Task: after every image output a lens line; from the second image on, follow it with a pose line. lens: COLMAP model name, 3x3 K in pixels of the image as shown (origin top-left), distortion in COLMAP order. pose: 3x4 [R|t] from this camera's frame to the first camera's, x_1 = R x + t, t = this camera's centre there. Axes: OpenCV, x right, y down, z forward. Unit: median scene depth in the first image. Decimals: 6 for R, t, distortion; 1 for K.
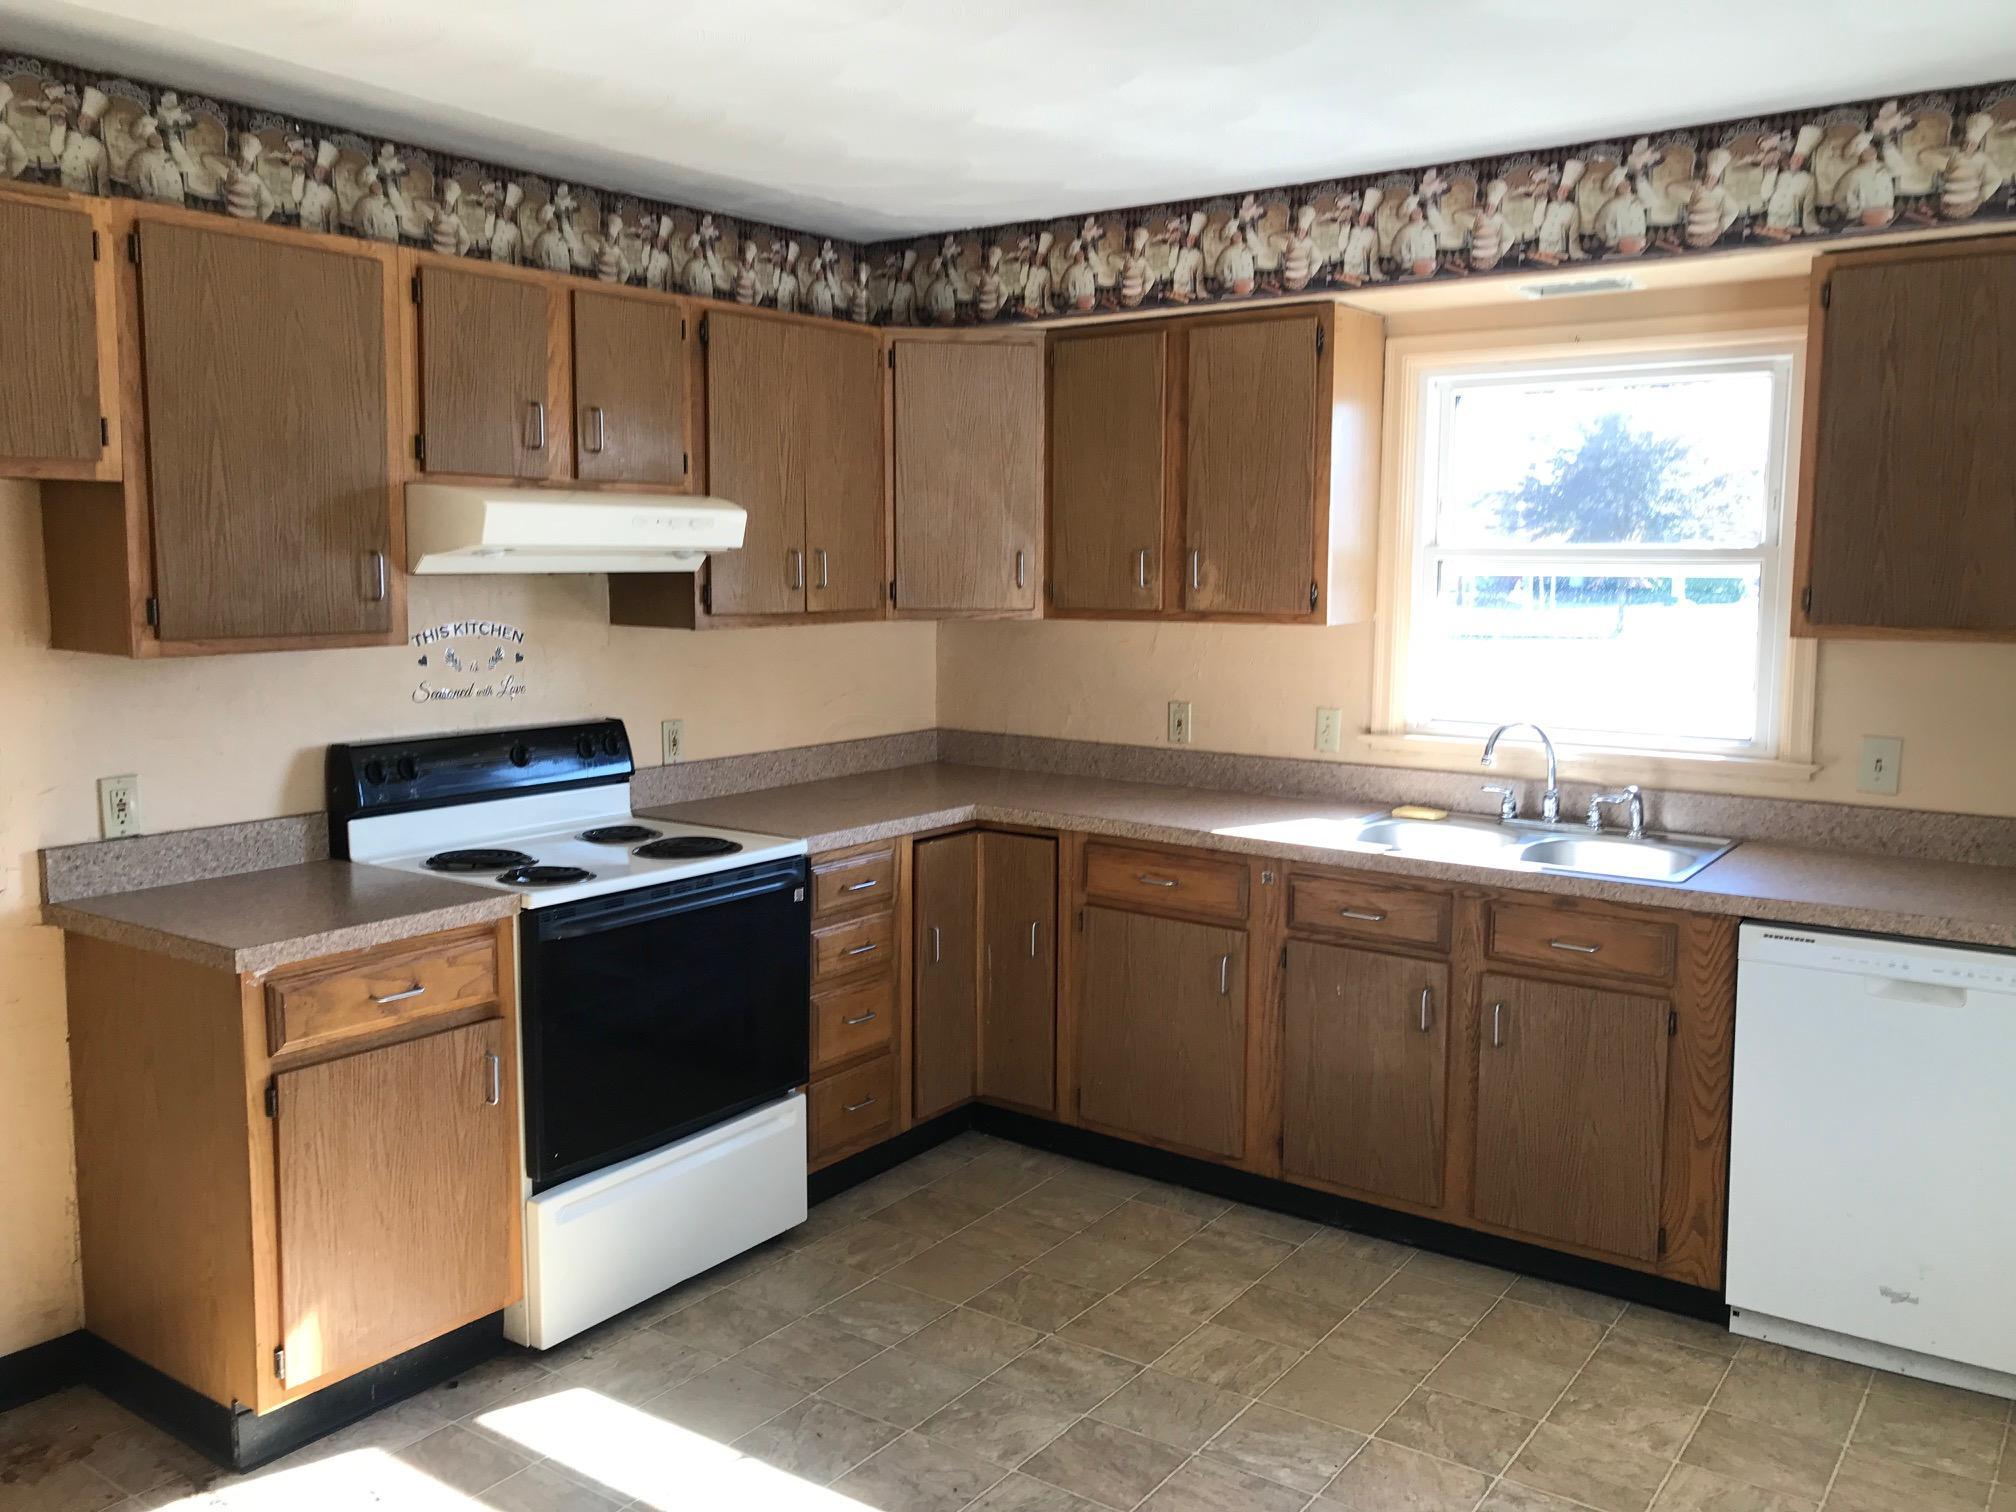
lens RADIAL K [[1526.3, 0, 1010.1], [0, 1526.3, 781.0], [0, 0, 1]] dist [0.037008, 0.005935]
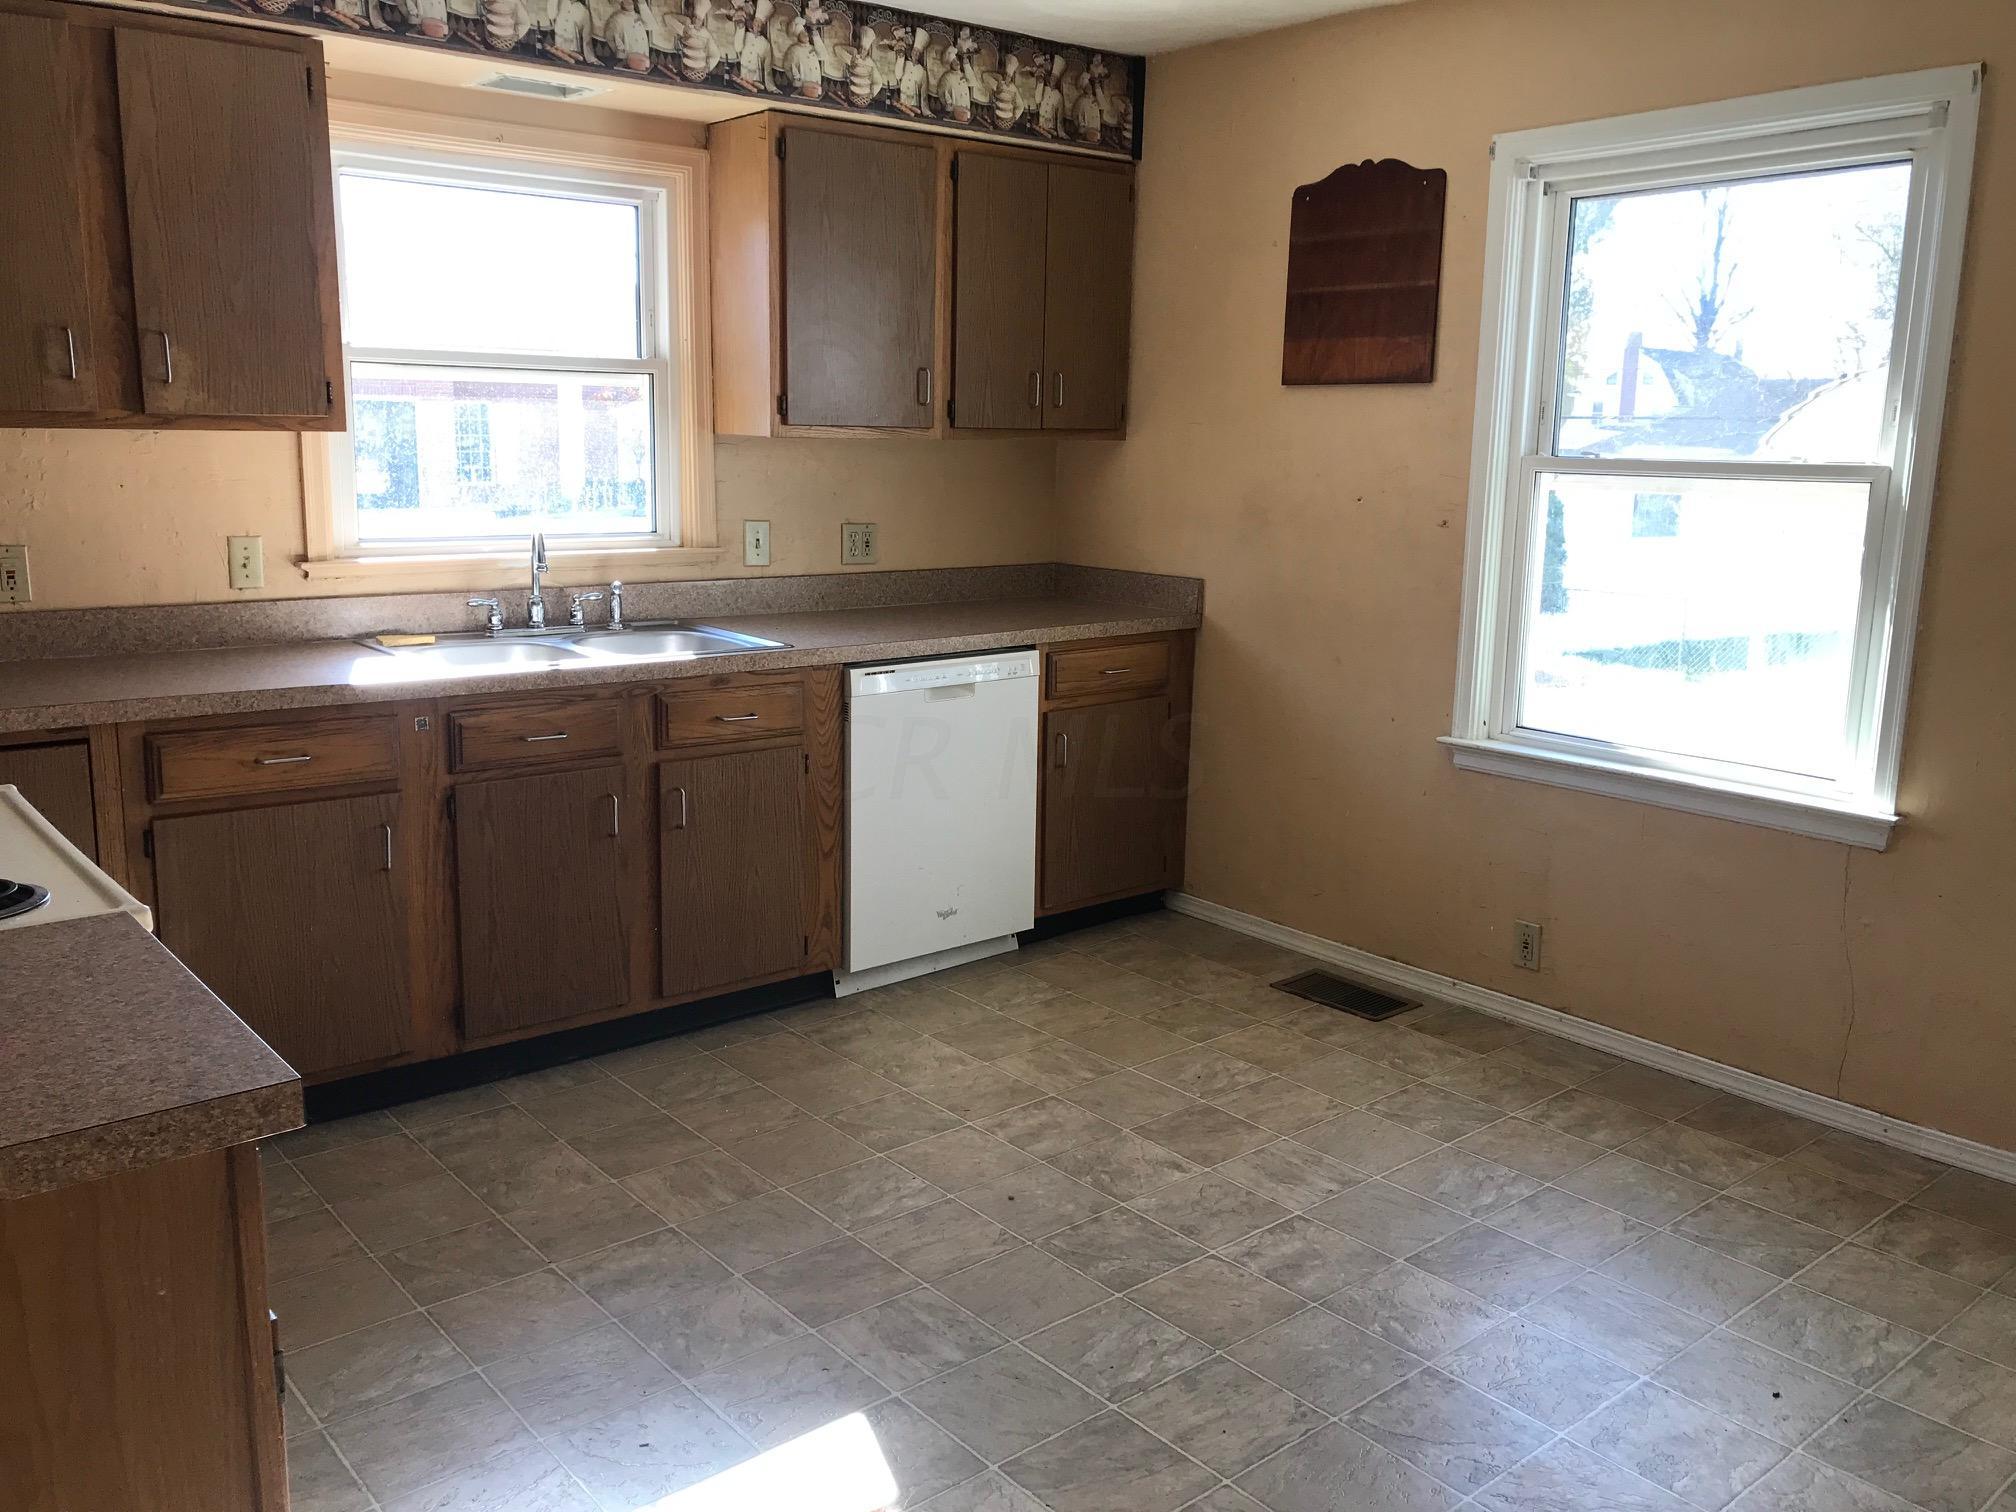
lens RADIAL K [[1647.5, 0, 1009.6], [0, 1647.5, 727.1], [0, 0, 1]] dist [0.052940, -0.069403]
pose [[0.306800, -0.189174, 0.932785, -0.709516], [0.105515, 0.980767, 0.164201, -0.063659], [-0.945907, 0.048046, 0.320860, 0.439727]]
